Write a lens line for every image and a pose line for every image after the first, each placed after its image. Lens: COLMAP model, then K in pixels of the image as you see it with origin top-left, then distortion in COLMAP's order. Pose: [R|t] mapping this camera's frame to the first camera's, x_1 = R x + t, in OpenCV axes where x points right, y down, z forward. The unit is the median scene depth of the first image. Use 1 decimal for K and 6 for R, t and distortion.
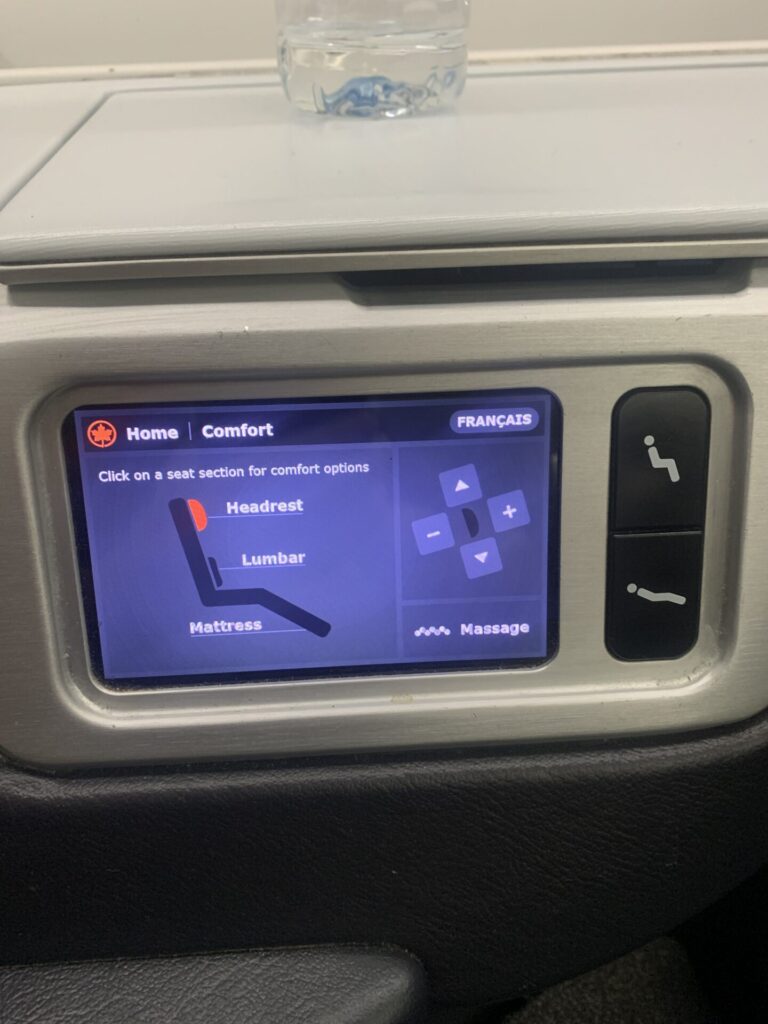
lens RADIAL K [[824.2, 0, 378.7], [0, 824.2, 504.3], [0, 0, 1]] dist [0.014467, -0.017962]
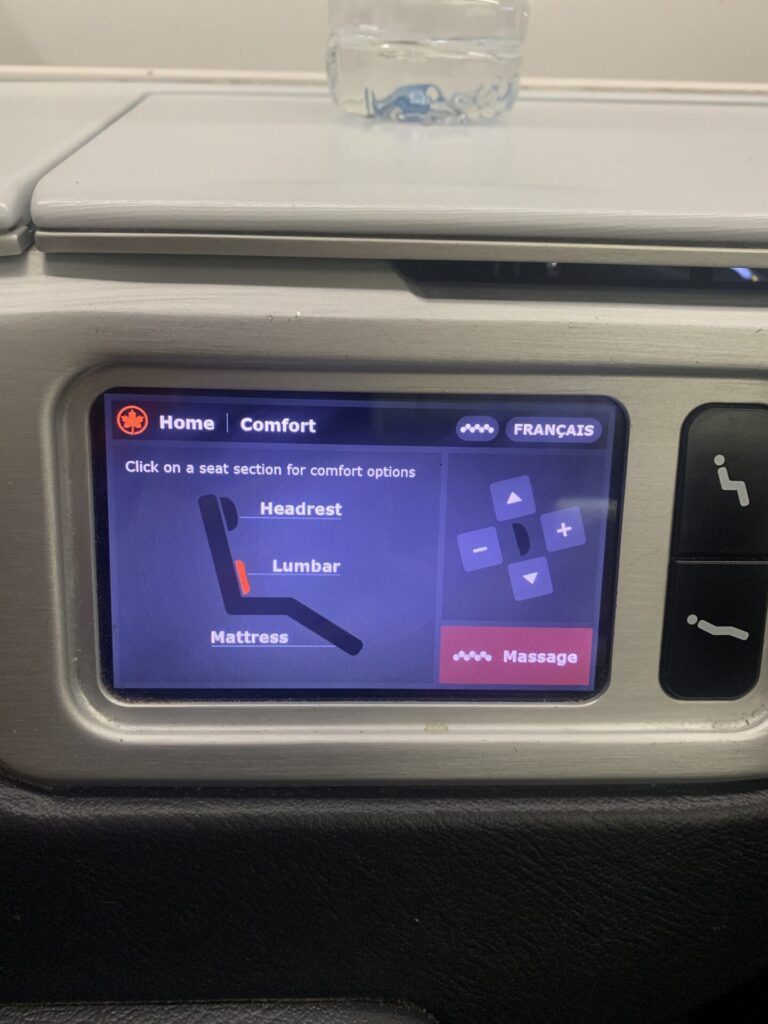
lens RADIAL K [[824.2, 0, 373.4], [0, 824.2, 499.8], [0, 0, 1]] dist [0.014467, -0.017962]
pose [[0.998465, 0.055191, 0.004707, -0.061442], [-0.054869, 0.997110, -0.052555, 0.036284], [-0.007594, 0.052216, 0.998607, 0.072725]]
